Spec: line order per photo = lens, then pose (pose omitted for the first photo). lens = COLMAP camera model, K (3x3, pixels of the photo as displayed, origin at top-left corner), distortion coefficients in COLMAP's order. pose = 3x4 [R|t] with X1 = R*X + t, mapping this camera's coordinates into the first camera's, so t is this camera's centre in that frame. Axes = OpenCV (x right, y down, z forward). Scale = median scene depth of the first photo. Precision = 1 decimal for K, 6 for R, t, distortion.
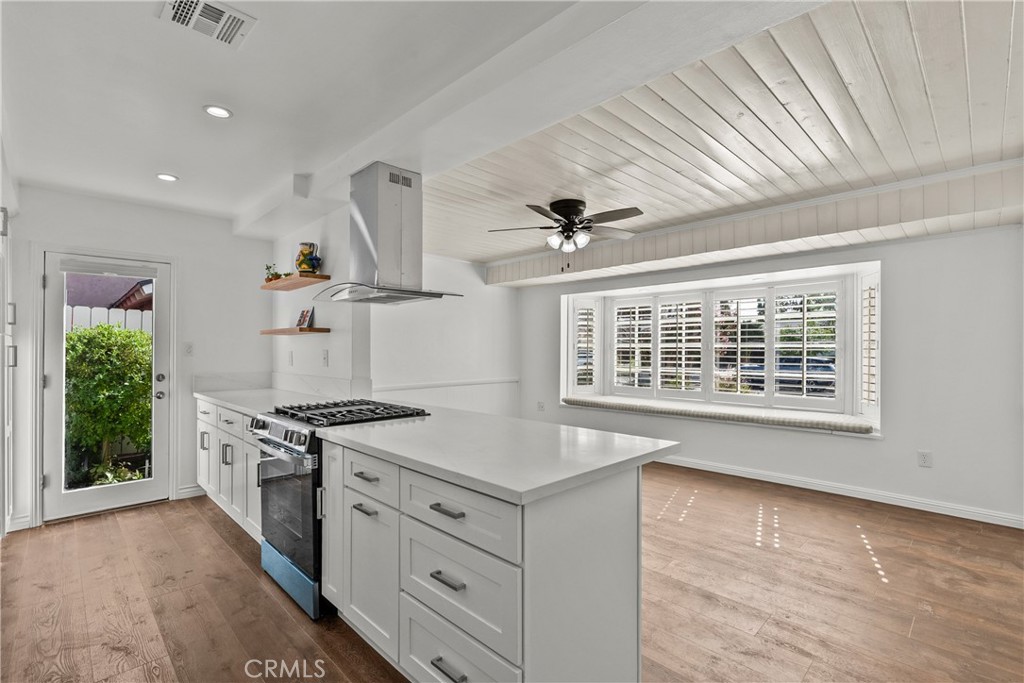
lens RADIAL K [[469.2, 0, 516.6], [0, 469.2, 347.7], [0, 0, 1]] dist [-0.006731, 0.001400]
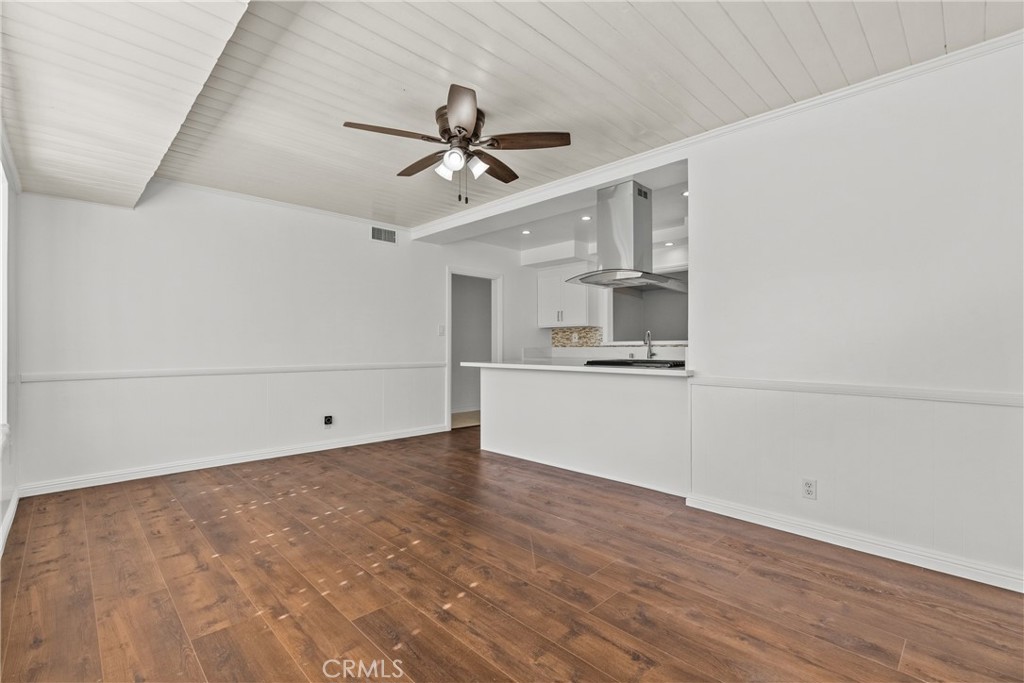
lens RADIAL K [[462.7, 0, 515.4], [0, 462.7, 343.5], [0, 0, 1]] dist [-0.011481, 0.003450]
pose [[-0.999998, 0.001765, 0.000969, 0.018333], [0.001760, 0.999984, -0.005394, 0.048085], [-0.000979, -0.005393, -0.999985, 1.428191]]
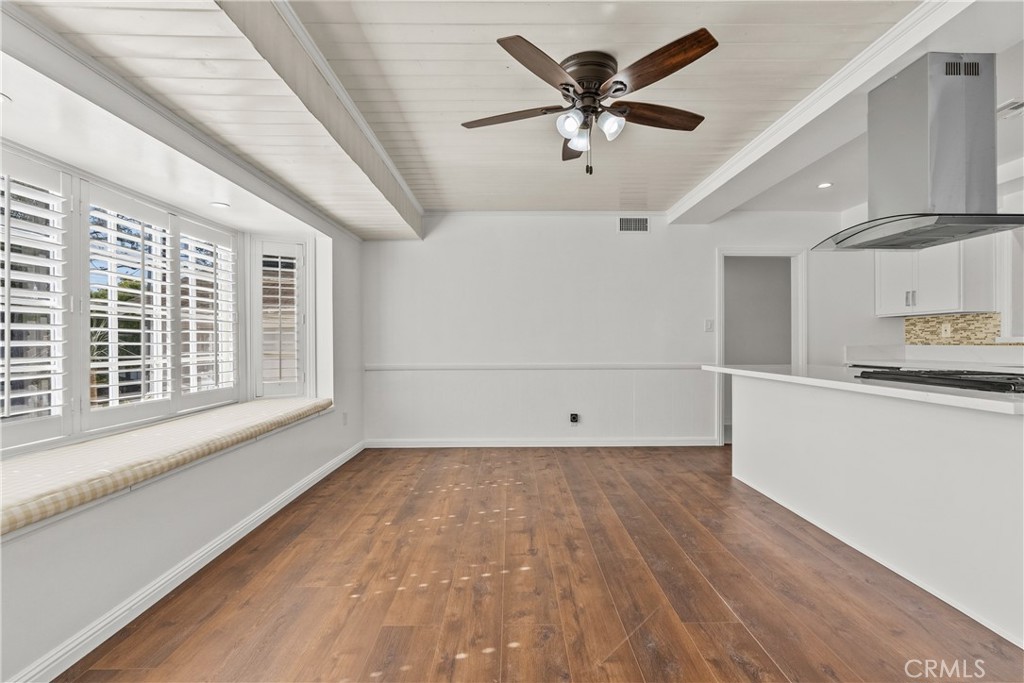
lens RADIAL K [[462.7, 0, 515.4], [0, 462.7, 343.5], [0, 0, 1]] dist [-0.011481, 0.003450]
pose [[-0.717603, 0.001078, 0.696452, -0.197413], [0.005951, 0.999972, 0.004584, 0.038968], [-0.696427, 0.007434, -0.717589, 1.237385]]
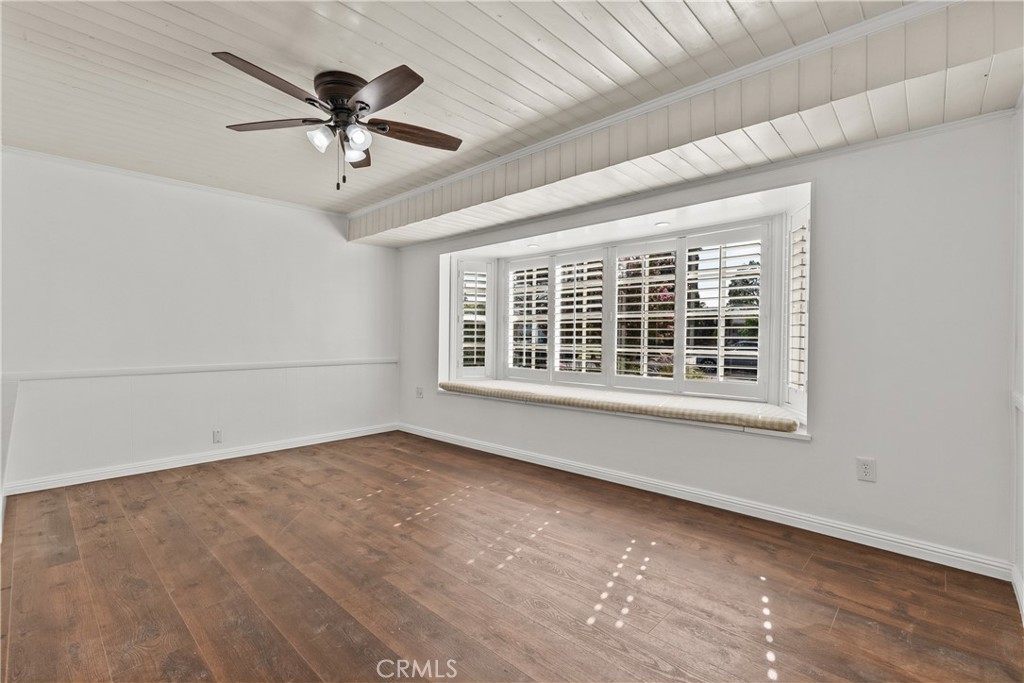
lens RADIAL K [[462.7, 0, 515.4], [0, 462.7, 343.5], [0, 0, 1]] dist [-0.011481, 0.003450]
pose [[0.999347, 0.003049, 0.036004, 0.271163], [-0.003733, 0.999814, 0.018924, 0.034408], [-0.035940, -0.019046, 0.999172, 0.282746]]
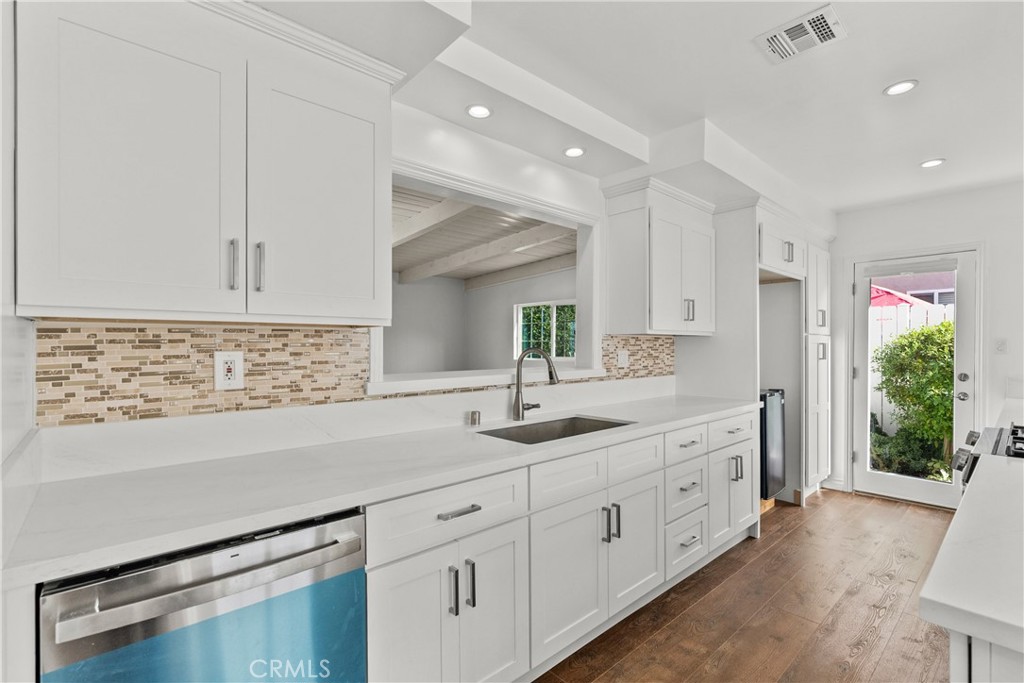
lens RADIAL K [[462.7, 0, 515.4], [0, 462.7, 343.5], [0, 0, 1]] dist [-0.011481, 0.003450]
pose [[-0.045972, -0.005841, -0.998926, 0.155927], [-0.000409, 0.999983, -0.005828, 0.003552], [0.998943, 0.000140, -0.045974, 0.145282]]
